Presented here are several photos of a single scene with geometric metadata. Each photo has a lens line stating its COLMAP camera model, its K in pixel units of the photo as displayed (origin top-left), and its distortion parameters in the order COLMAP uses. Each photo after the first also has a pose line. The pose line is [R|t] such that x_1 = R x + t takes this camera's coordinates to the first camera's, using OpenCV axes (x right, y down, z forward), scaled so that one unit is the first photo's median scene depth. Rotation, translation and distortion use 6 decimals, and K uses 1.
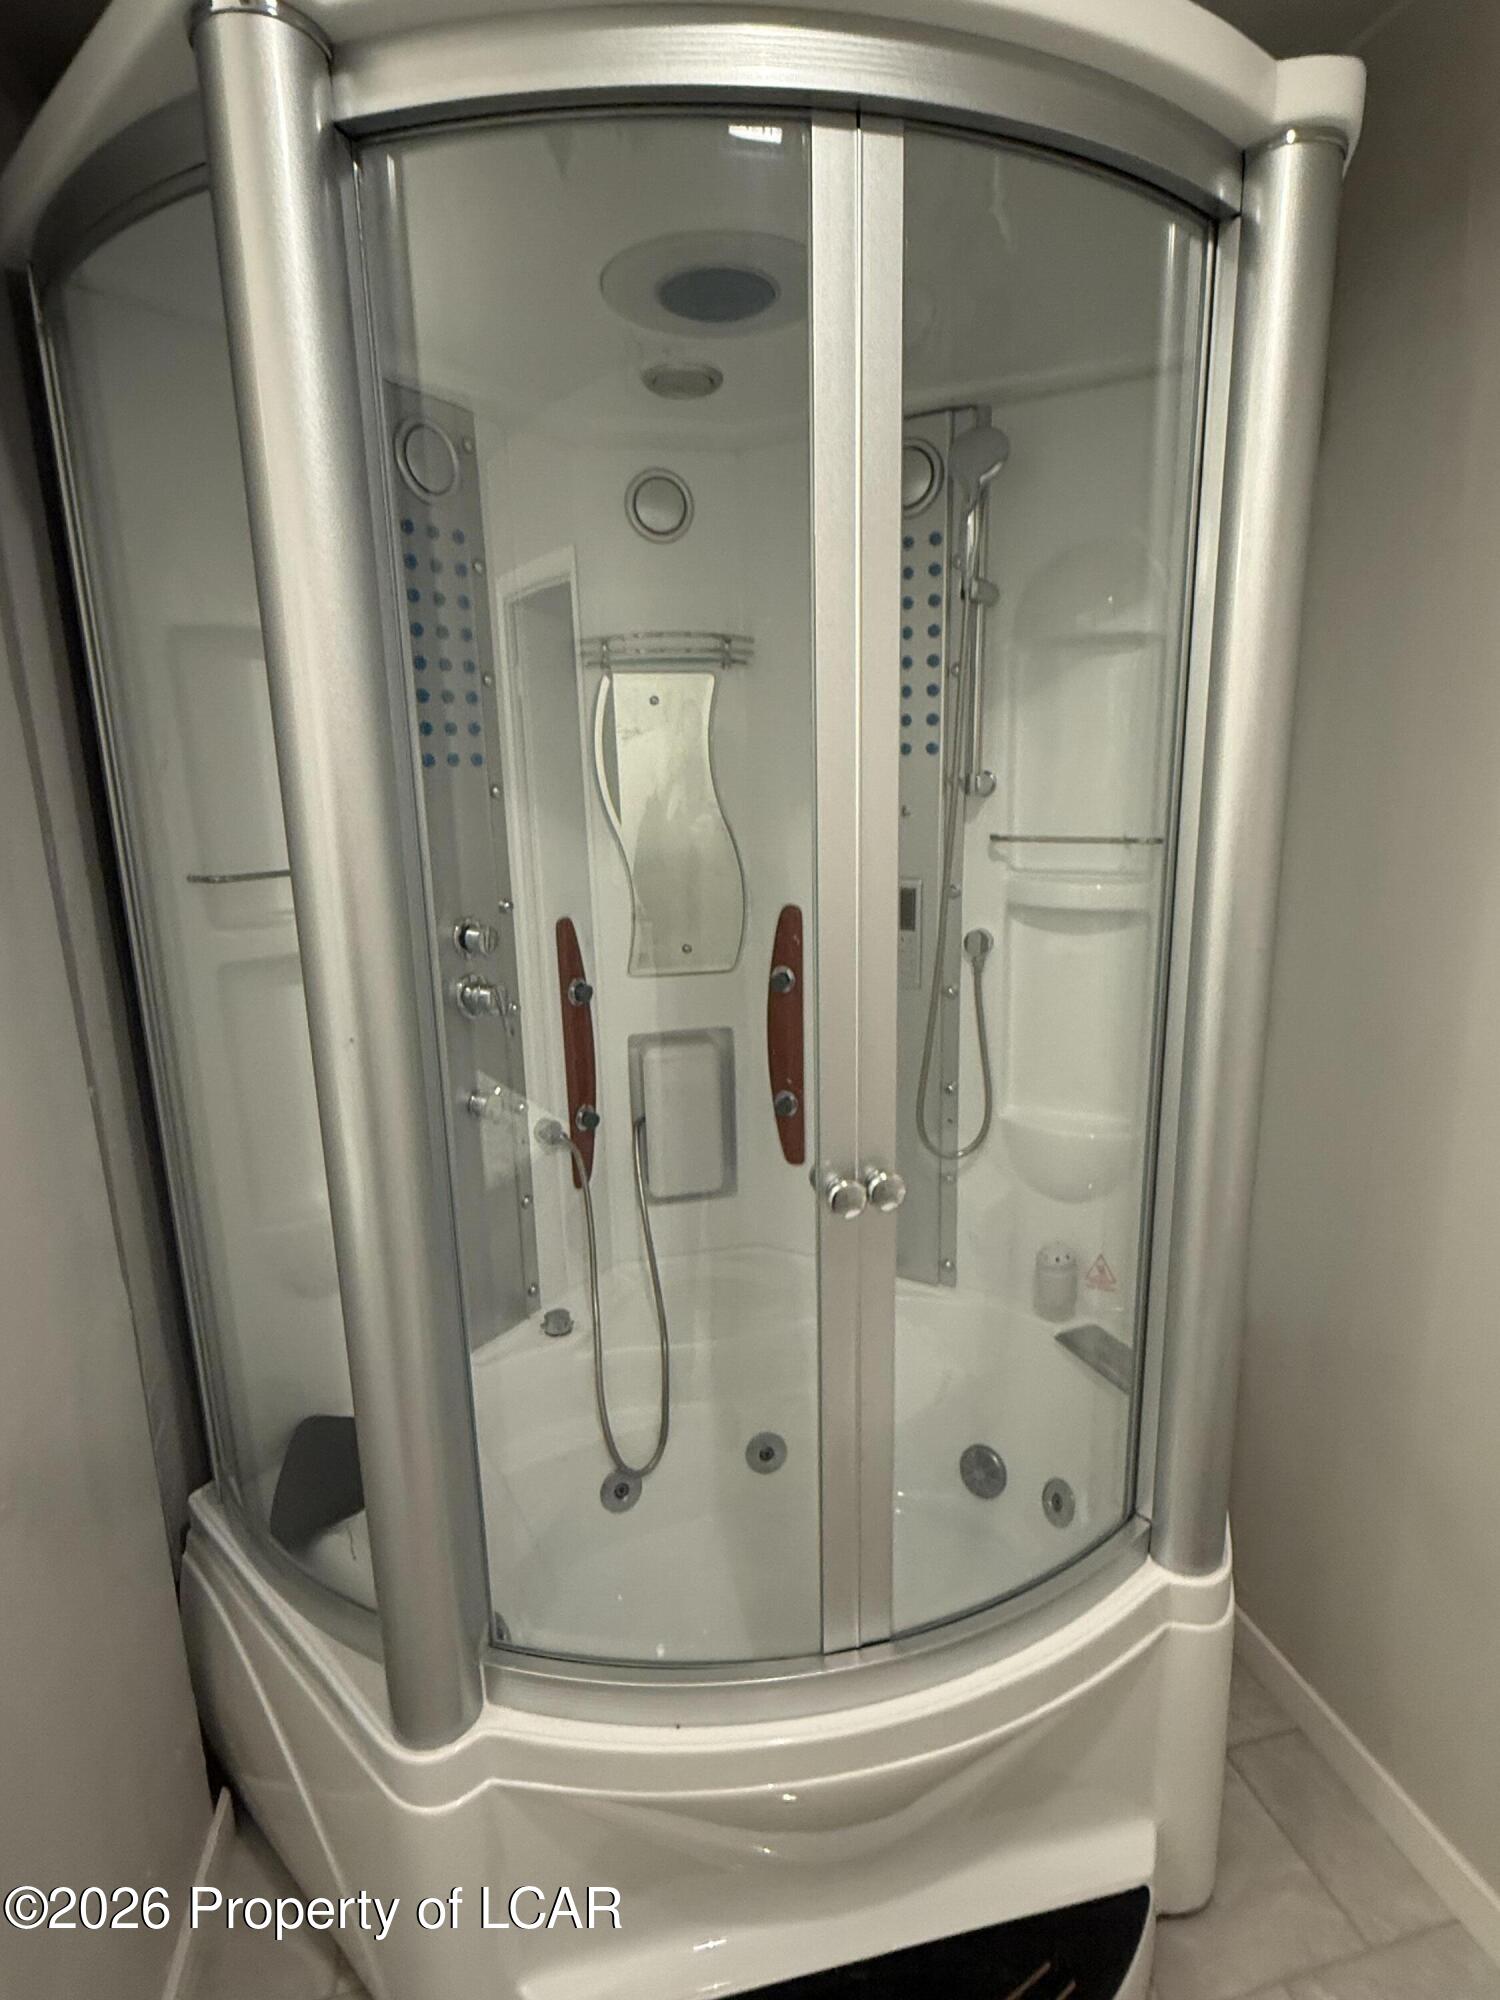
lens RADIAL K [[1063.0, 0, 750.0], [0, 1063.0, 1000.0], [0, 0, 1]] dist [0.000174, 0.001684]
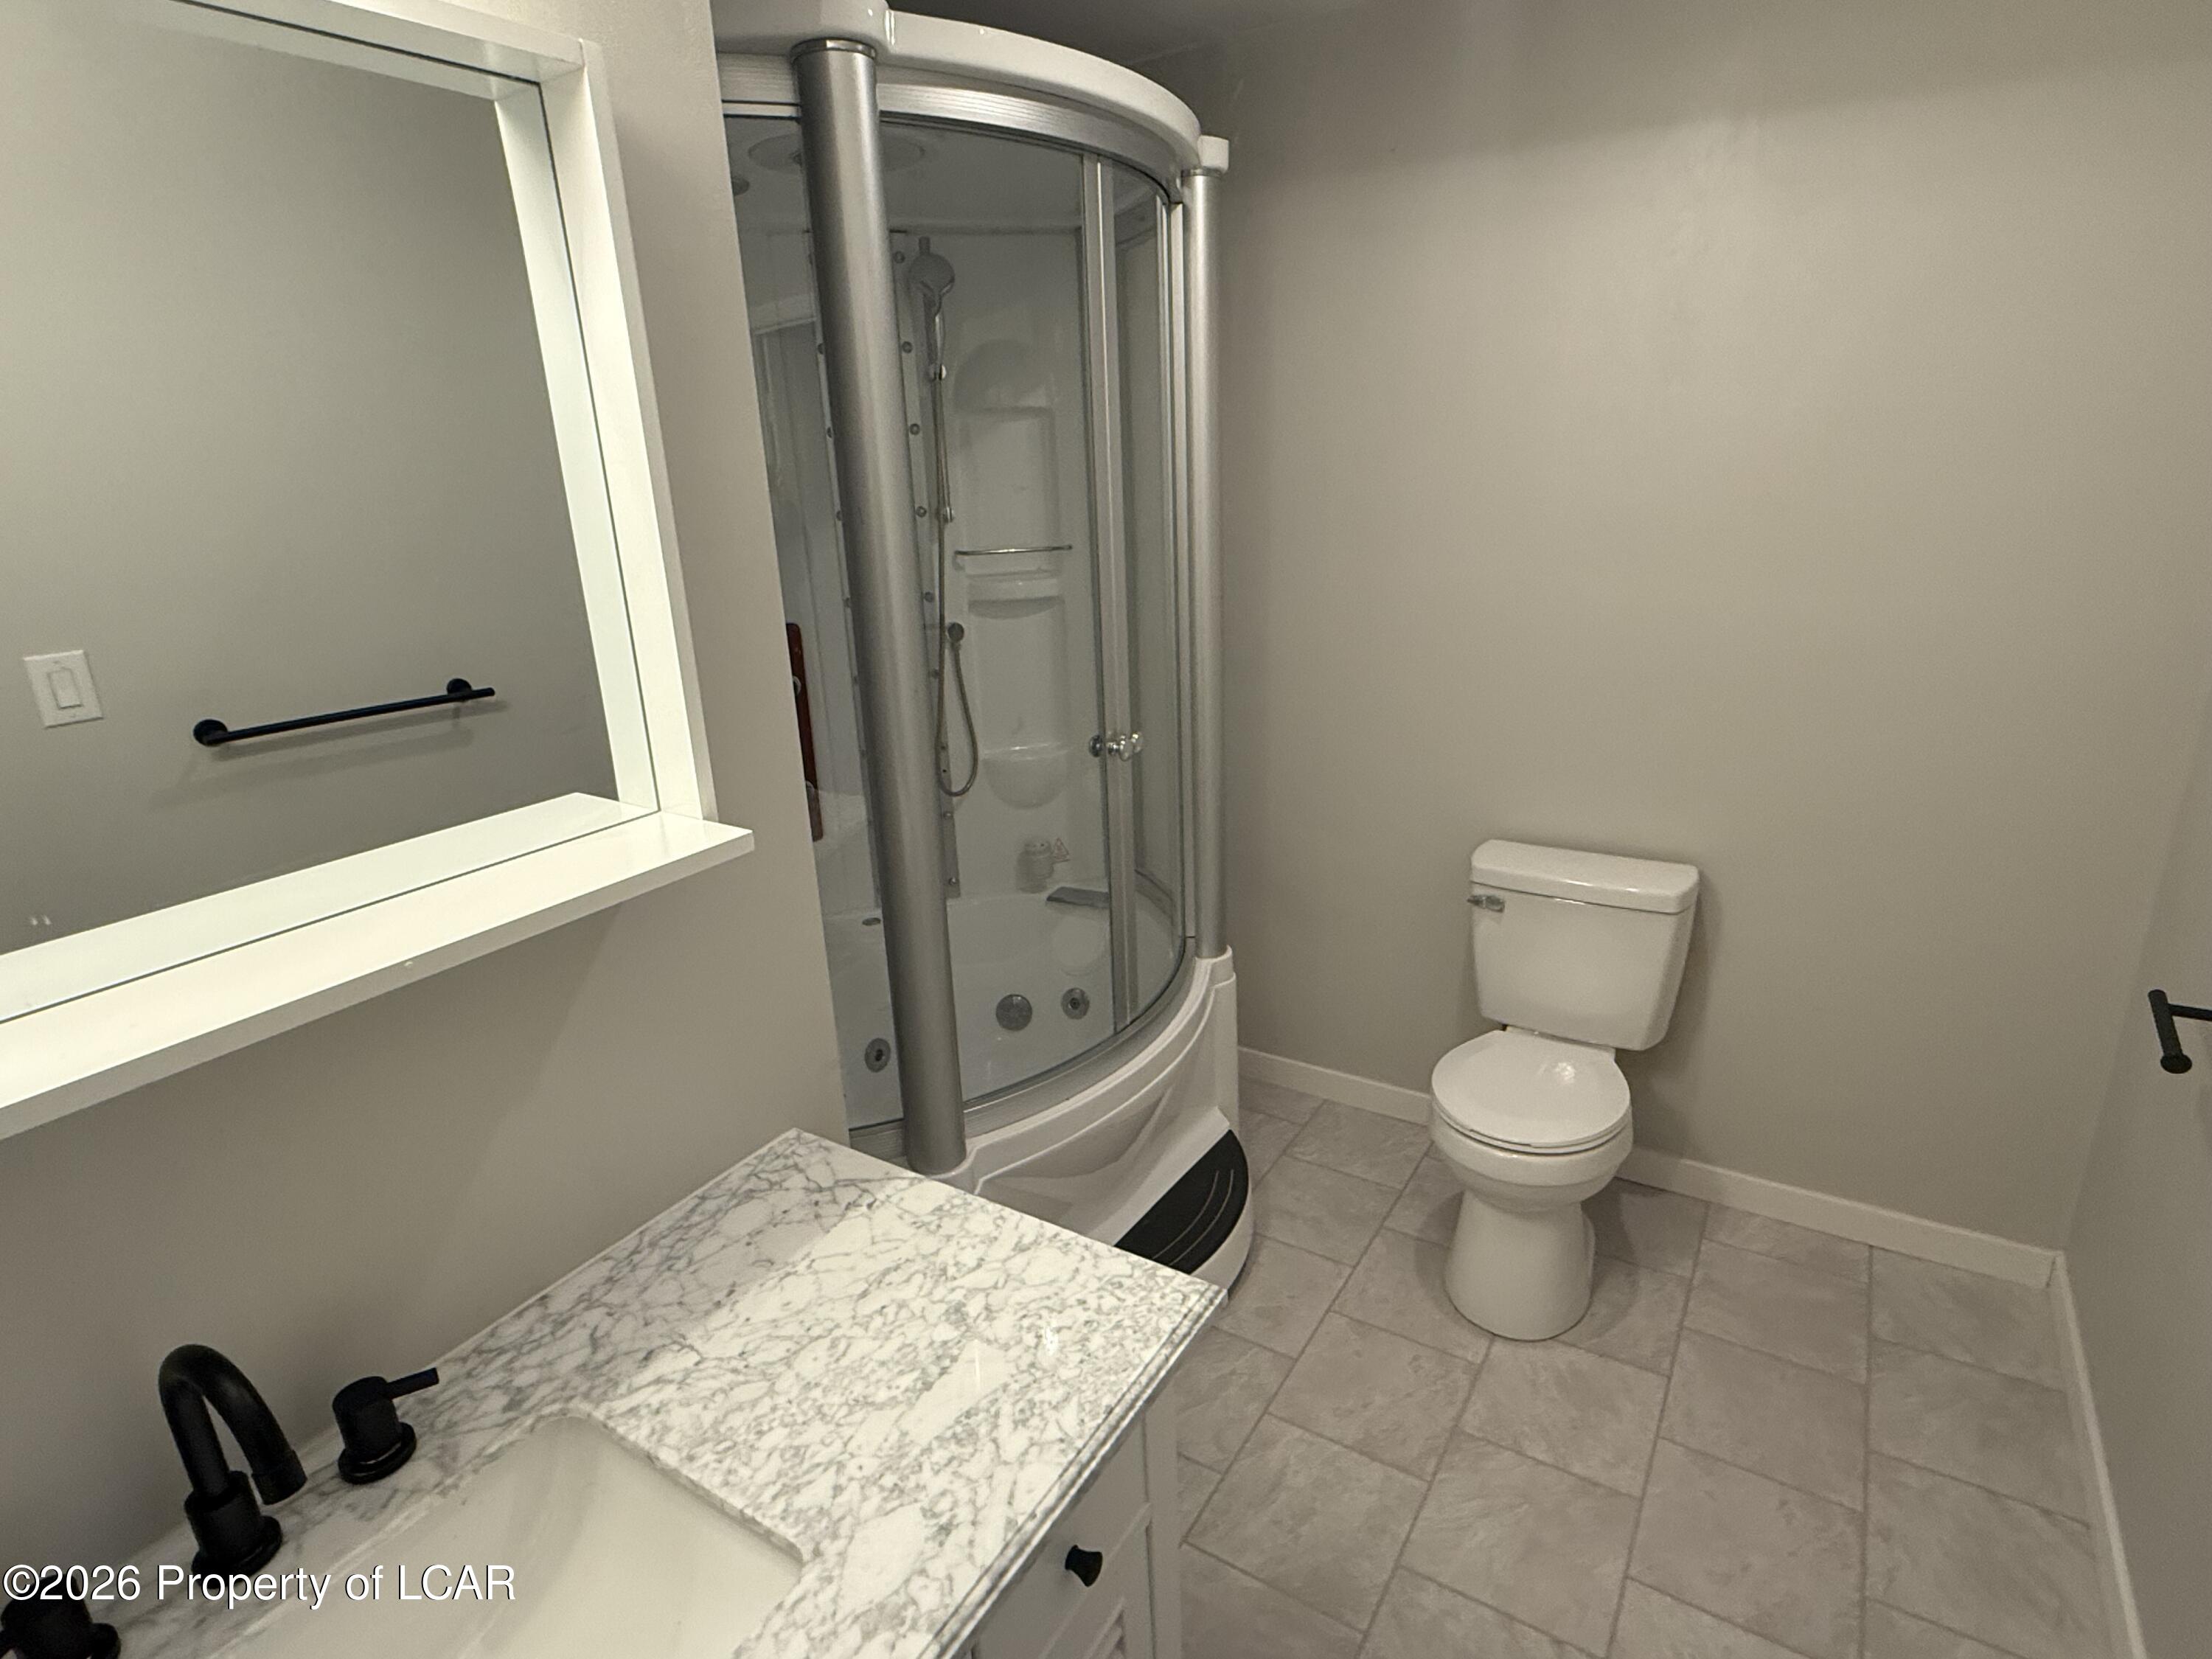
lens RADIAL K [[1175.6, 0, 1126.4], [0, 1175.6, 820.0], [0, 0, 1]] dist [0.000174, 0.001684]
pose [[0.708150, -0.205695, 0.675436, -0.759084], [0.166517, 0.978294, 0.123344, 0.035850], [-0.686146, 0.025125, 0.727030, -0.257920]]
